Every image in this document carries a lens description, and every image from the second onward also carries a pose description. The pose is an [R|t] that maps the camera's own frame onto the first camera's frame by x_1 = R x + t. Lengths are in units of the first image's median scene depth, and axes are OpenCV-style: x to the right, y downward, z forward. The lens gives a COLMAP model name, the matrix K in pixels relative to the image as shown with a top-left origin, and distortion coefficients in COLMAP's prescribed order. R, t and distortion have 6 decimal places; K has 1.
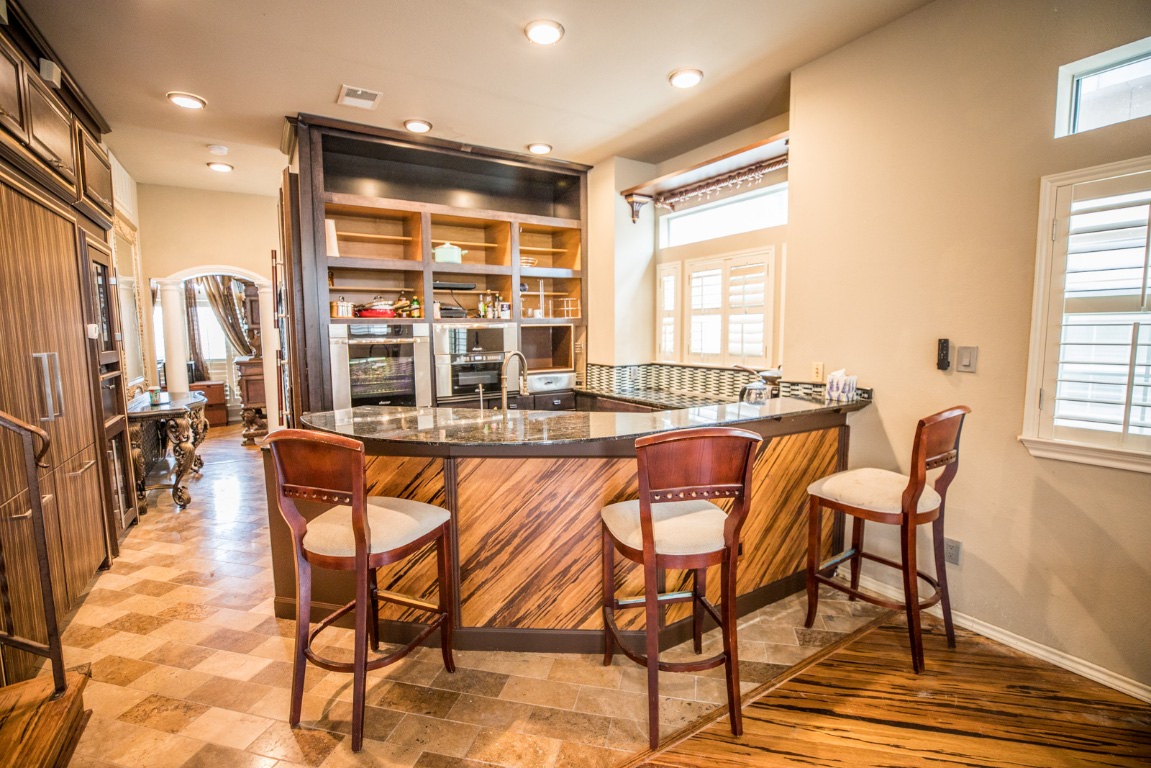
lens RADIAL K [[518.0, 0, 575.6], [0, 518.0, 383.6], [0, 0, 1]] dist [-0.000115, 0.001080]
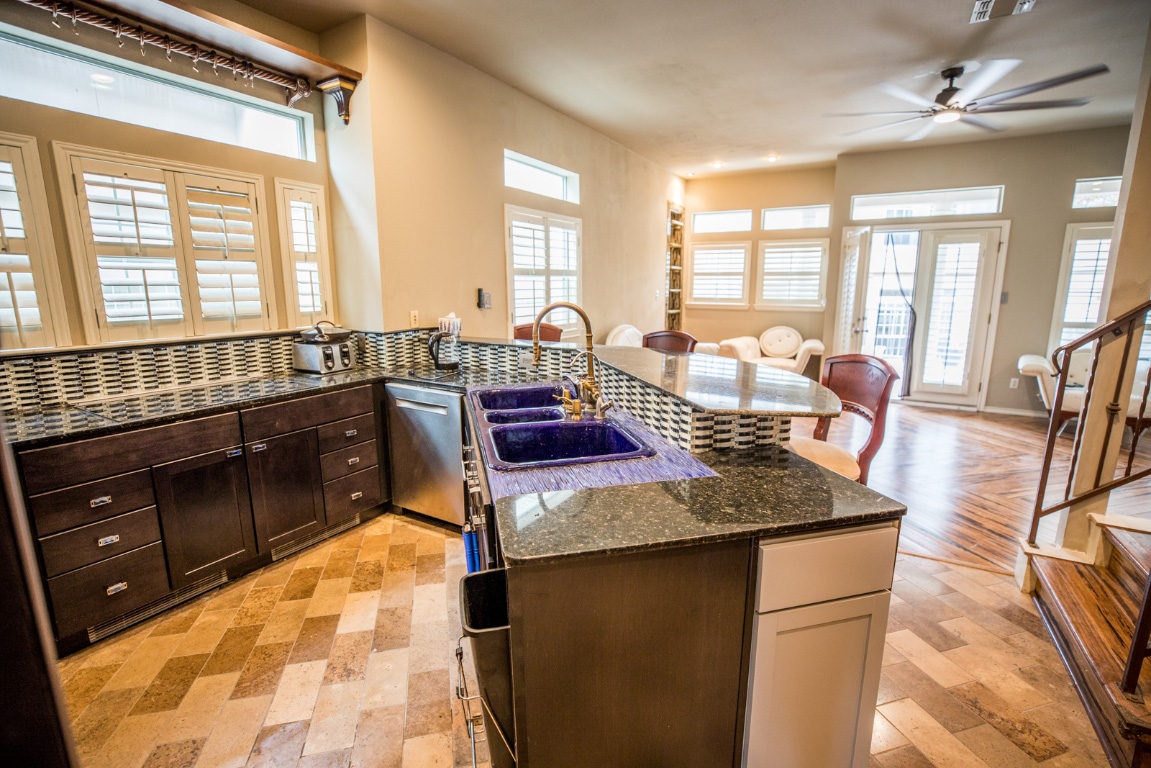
lens RADIAL K [[518.0, 0, 577.6], [0, 518.0, 379.3], [0, 0, 1]] dist [-0.000115, 0.001080]
pose [[-0.439305, -0.155537, 0.884771, -0.577050], [0.095654, 0.971199, 0.218225, -0.087691], [-0.893231, 0.180499, -0.411775, 0.934895]]
